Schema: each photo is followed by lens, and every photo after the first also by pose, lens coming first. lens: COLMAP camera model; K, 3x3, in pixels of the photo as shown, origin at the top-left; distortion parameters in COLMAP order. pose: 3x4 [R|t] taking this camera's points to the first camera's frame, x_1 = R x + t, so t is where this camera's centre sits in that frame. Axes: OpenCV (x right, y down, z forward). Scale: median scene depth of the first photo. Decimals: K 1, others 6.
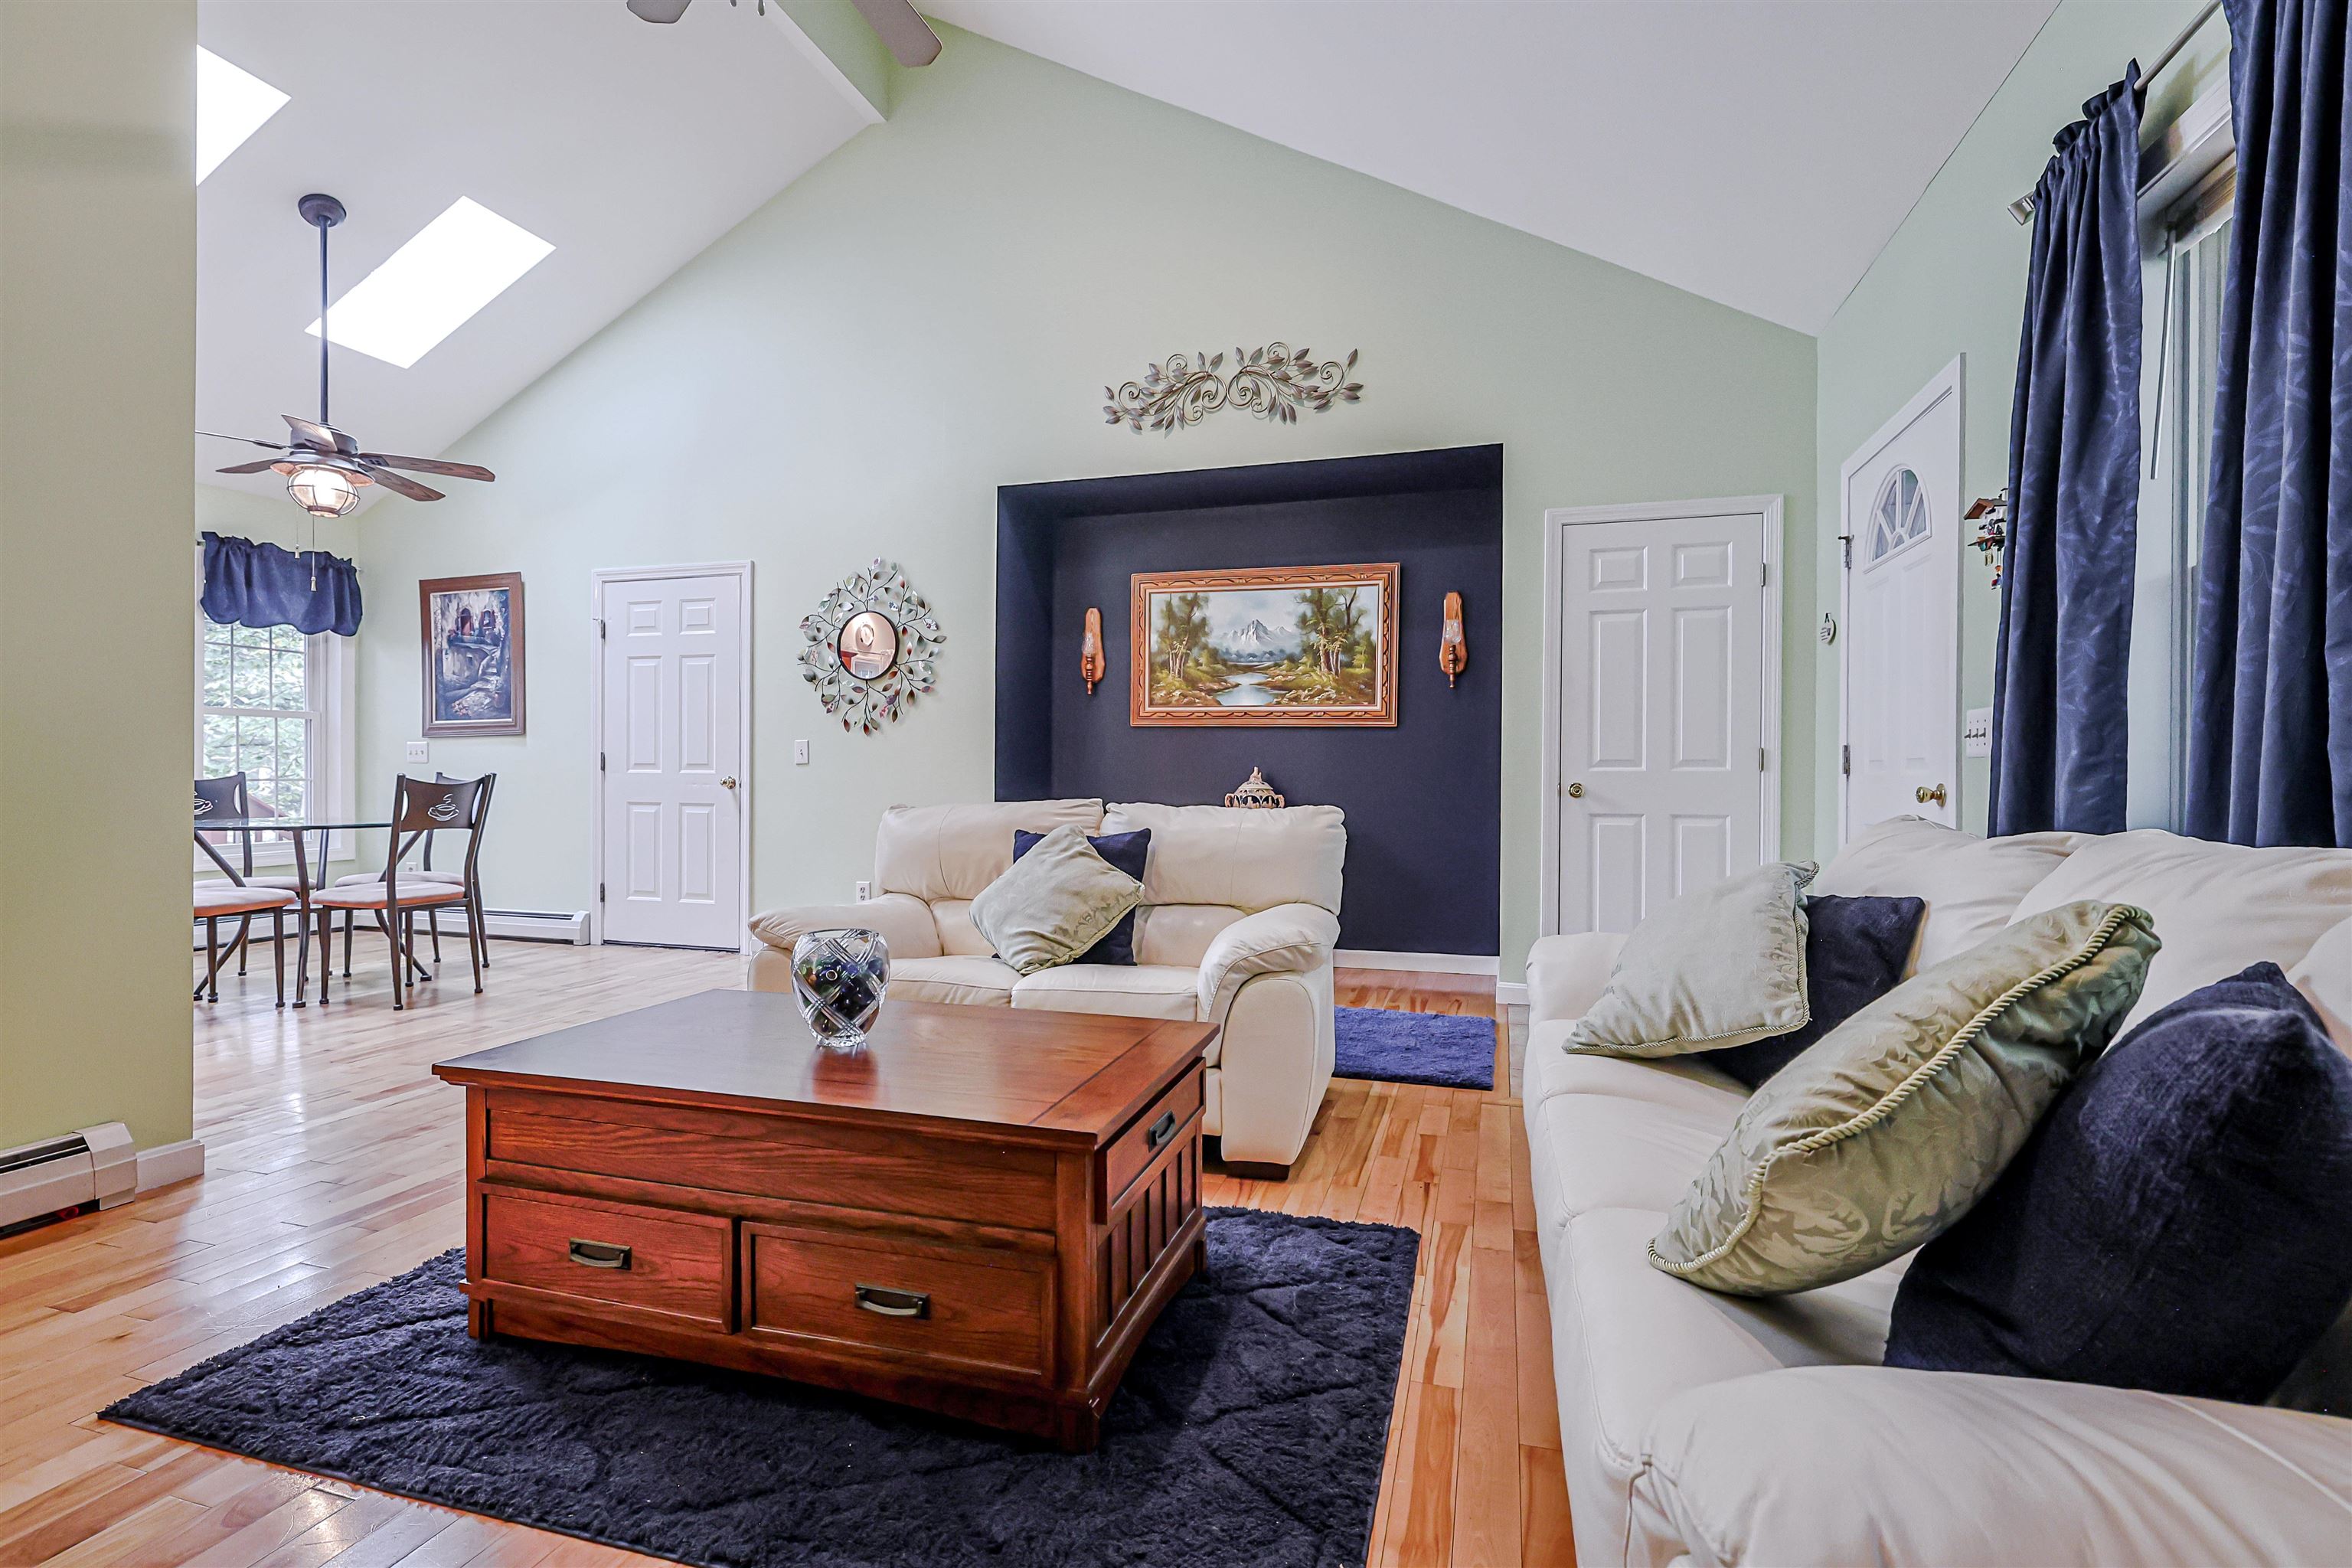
lens RADIAL K [[1069.4, 0, 1181.1], [0, 1069.4, 780.7], [0, 0, 1]] dist [0.000282, -0.000442]
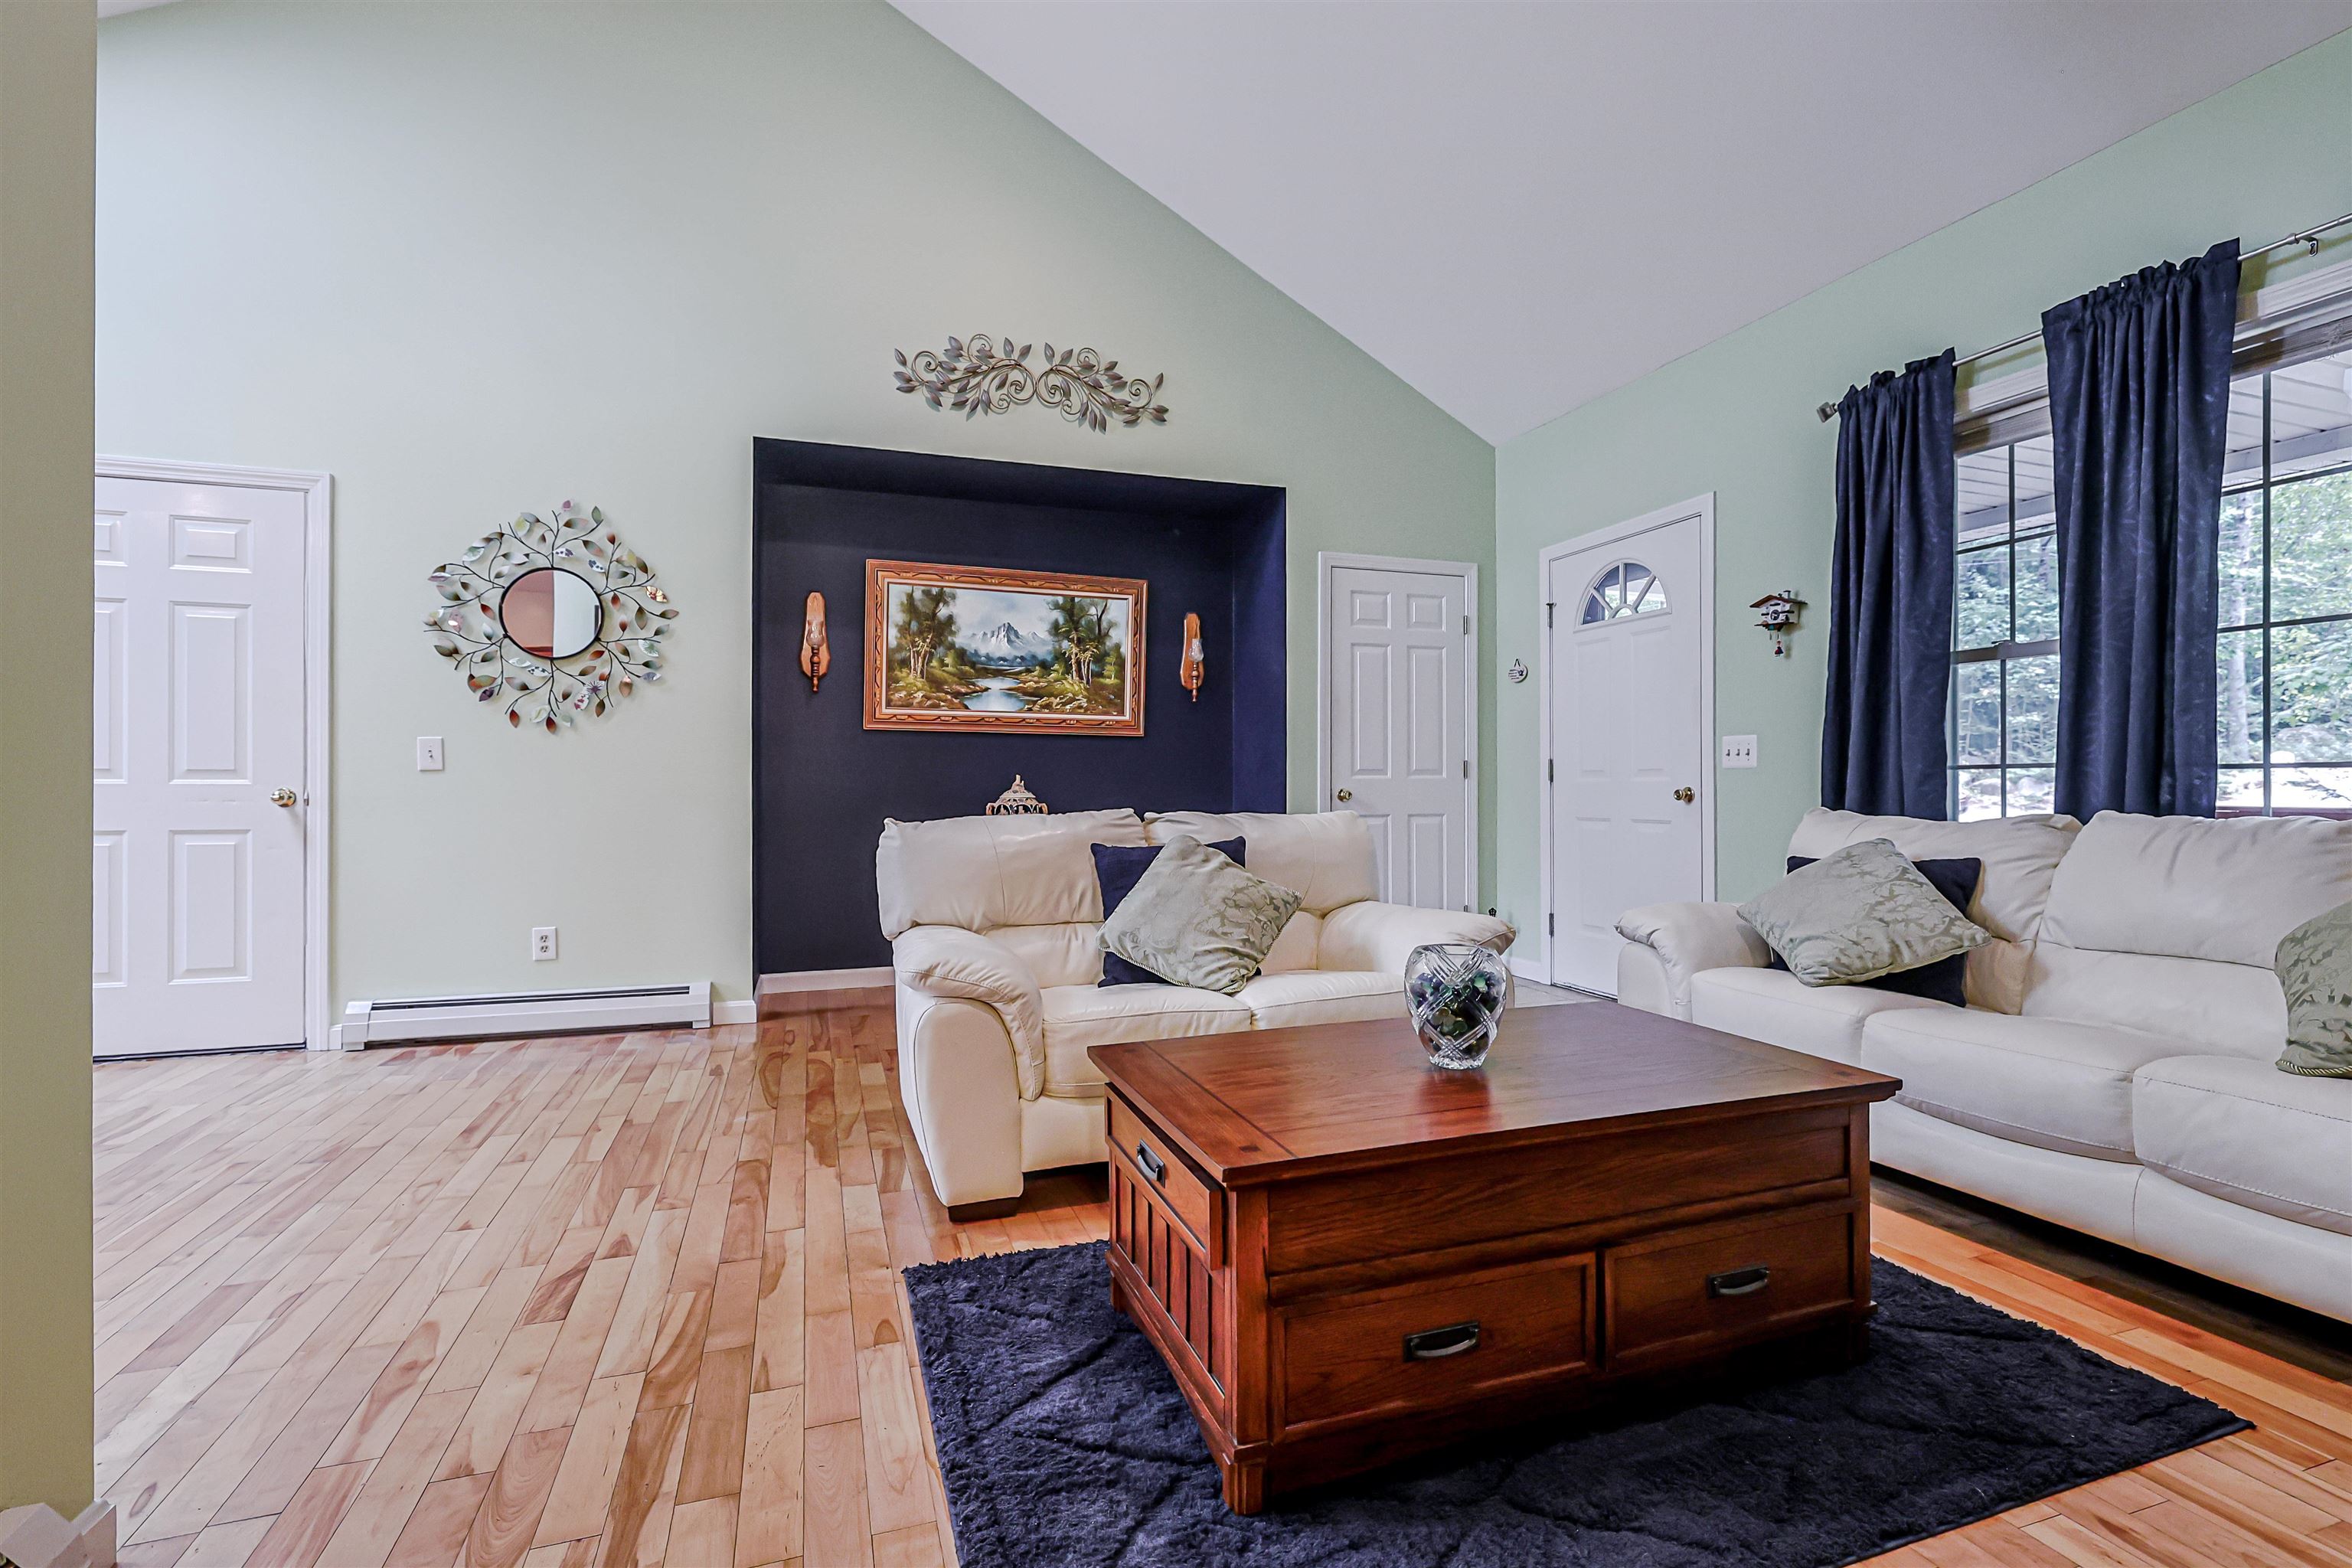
lens RADIAL K [[1069.4, 0, 1181.1], [0, 1069.4, 780.7], [0, 0, 1]] dist [0.000282, -0.000442]
pose [[0.810050, -0.002555, 0.586355, -0.379852], [0.007308, 0.999957, -0.005738, -0.001170], [-0.586315, 0.008934, 0.810034, 0.132259]]
